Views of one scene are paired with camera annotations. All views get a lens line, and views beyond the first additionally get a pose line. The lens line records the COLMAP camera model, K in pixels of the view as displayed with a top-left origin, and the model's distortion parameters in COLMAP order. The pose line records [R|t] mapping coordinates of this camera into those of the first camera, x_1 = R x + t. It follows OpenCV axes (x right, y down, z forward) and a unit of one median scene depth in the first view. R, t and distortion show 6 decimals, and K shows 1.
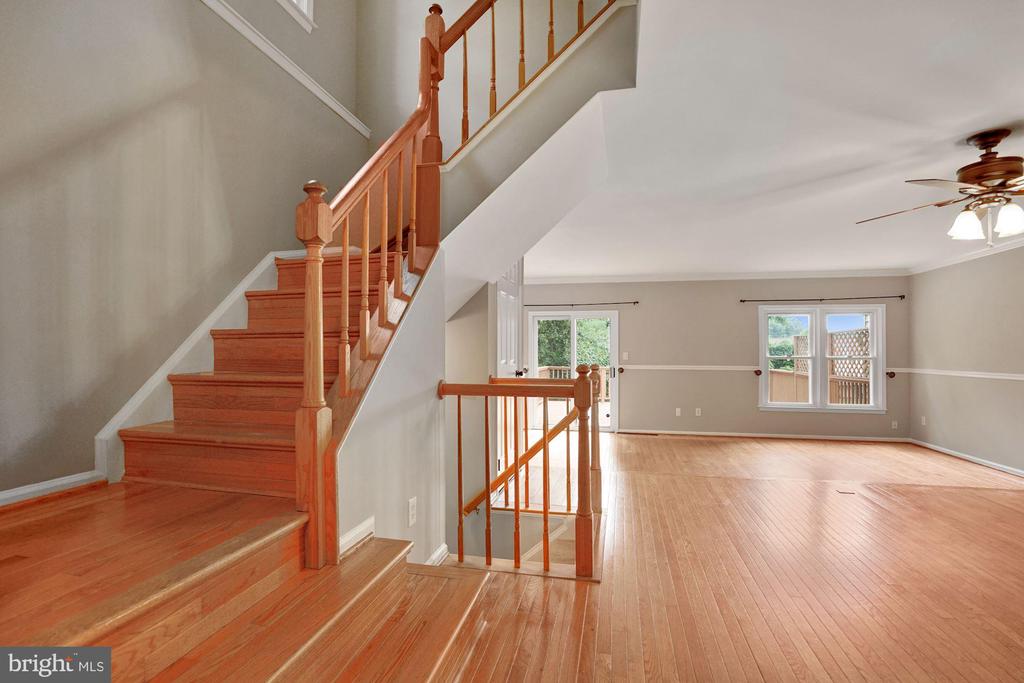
lens RADIAL K [[502.2, 0, 509.4], [0, 502.2, 348.3], [0, 0, 1]] dist [-0.005428, -0.000591]
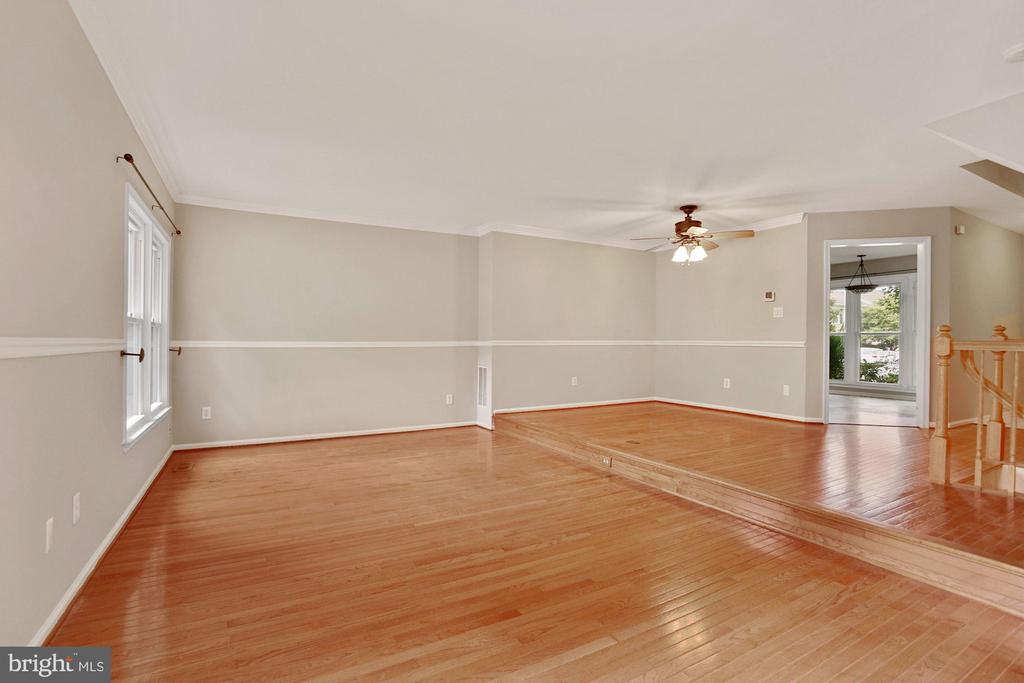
lens RADIAL K [[466.5, 0, 506.9], [0, 466.5, 345.5], [0, 0, 1]] dist [-0.000539, 0.000015]
pose [[-0.656388, -0.008322, 0.754377, 0.030389], [-0.011678, 0.999931, 0.000870, 0.039103], [-0.754333, -0.008239, -0.656441, 1.057203]]
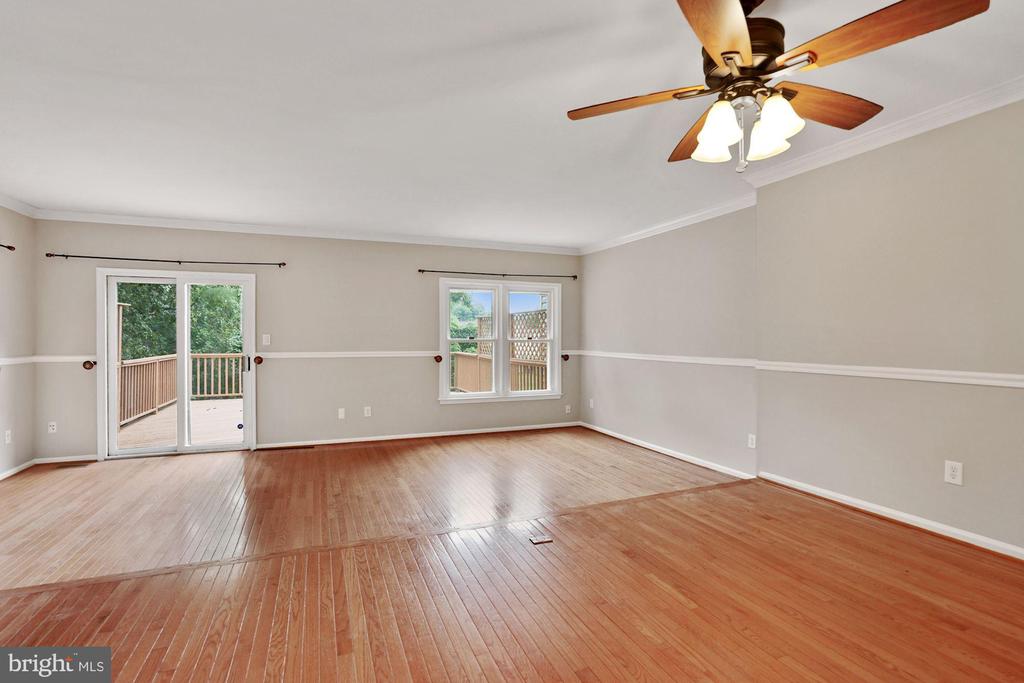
lens RADIAL K [[502.2, 0, 509.4], [0, 502.2, 348.3], [0, 0, 1]] dist [-0.005428, -0.000591]
pose [[0.837608, -0.015580, 0.546050, 0.144785], [-0.003861, 0.999399, 0.034437, 0.002355], [-0.546258, -0.030953, 0.837045, 0.249371]]
